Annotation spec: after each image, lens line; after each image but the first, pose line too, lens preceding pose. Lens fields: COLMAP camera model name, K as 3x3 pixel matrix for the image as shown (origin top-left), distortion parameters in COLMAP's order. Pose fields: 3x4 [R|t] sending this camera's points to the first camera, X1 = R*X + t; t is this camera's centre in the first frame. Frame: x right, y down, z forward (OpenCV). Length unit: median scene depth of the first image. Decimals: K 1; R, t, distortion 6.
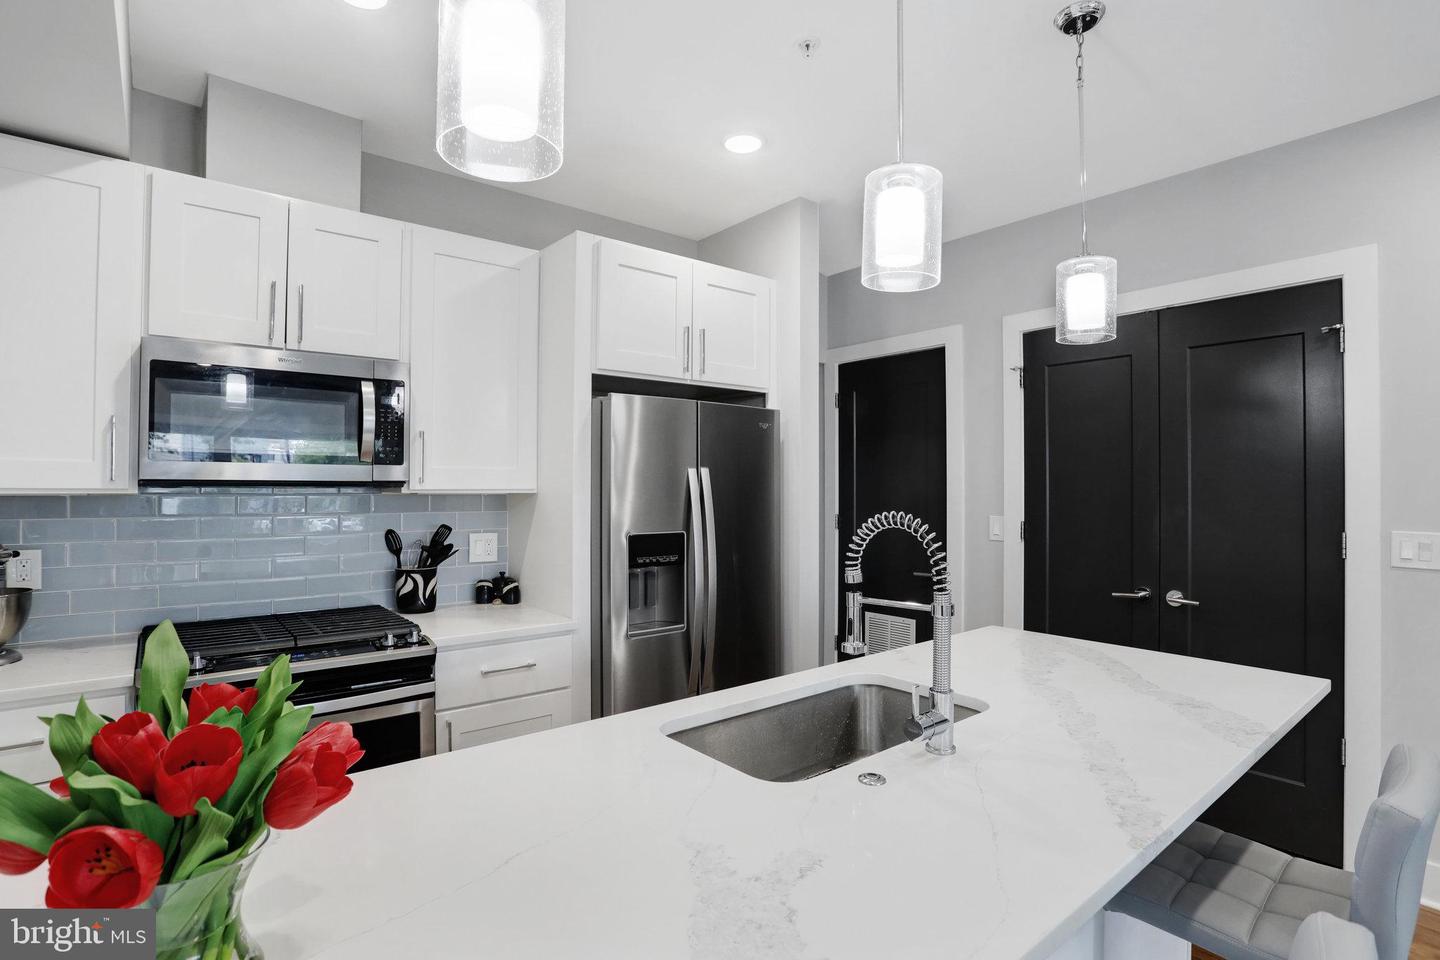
lens RADIAL K [[719.8, 0, 712.7], [0, 719.8, 478.9], [0, 0, 1]] dist [-0.064205, 0.021710]
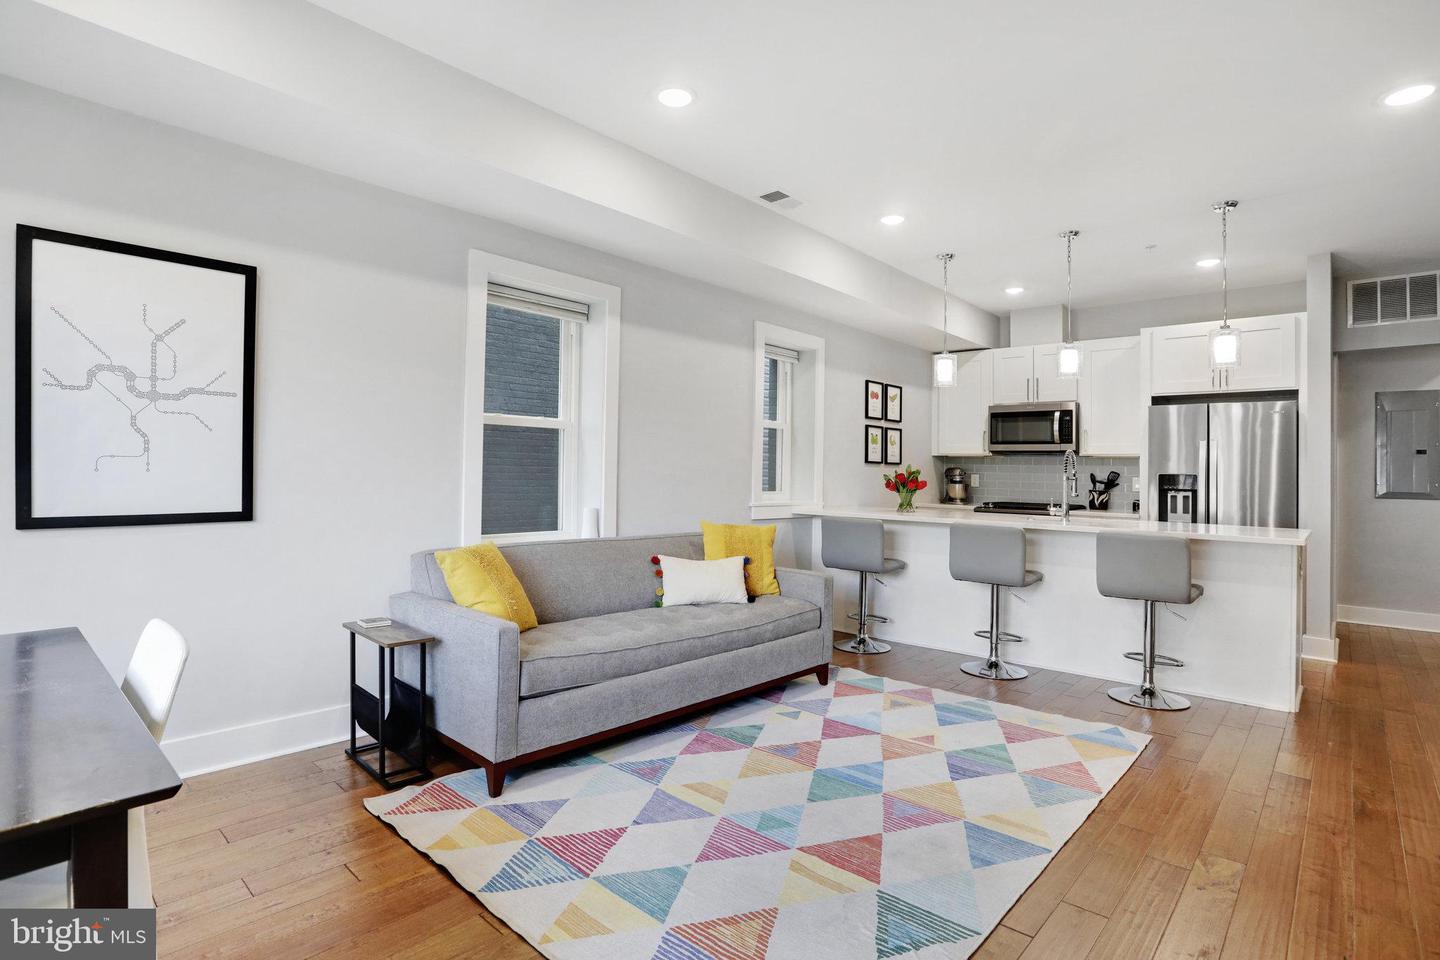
lens RADIAL K [[719.8, 0, 727.8], [0, 719.8, 468.4], [0, 0, 1]] dist [-0.064205, 0.021710]
pose [[0.163621, -0.007192, -0.986497, 1.560781], [-0.004742, 0.999956, -0.008076, 0.079617], [0.986512, 0.005999, 0.163580, -0.497251]]
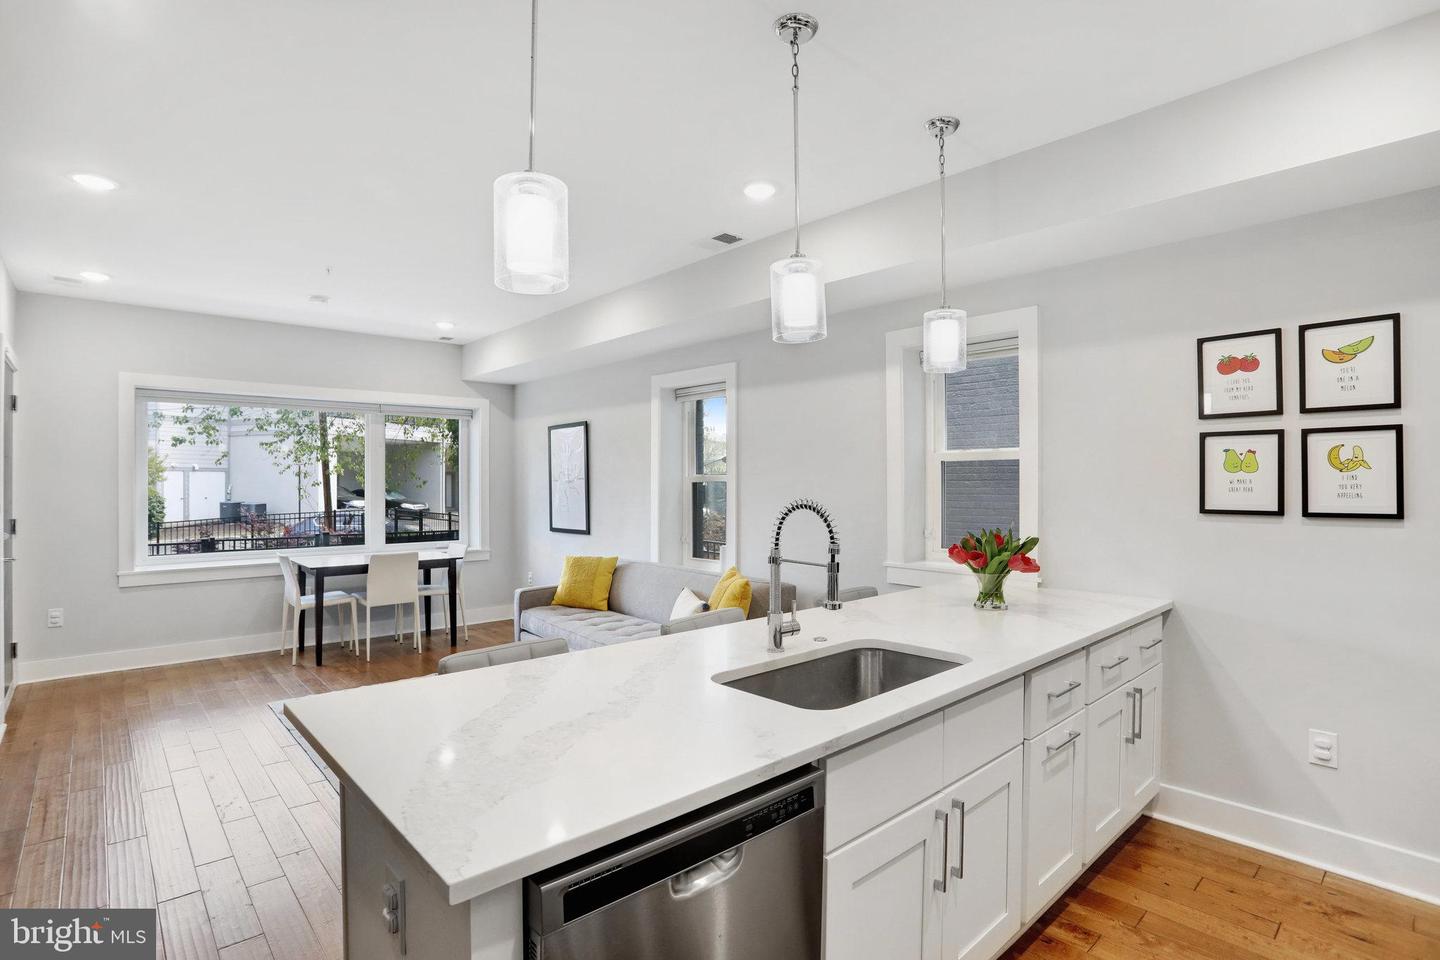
lens RADIAL K [[719.8, 0, 704.0], [0, 719.8, 481.5], [0, 0, 1]] dist [-0.064205, 0.021710]
pose [[-0.998906, -0.004287, -0.046567, 0.252043], [-0.003599, 0.999883, -0.014858, 0.015848], [0.046625, -0.014674, -0.998805, 1.231572]]
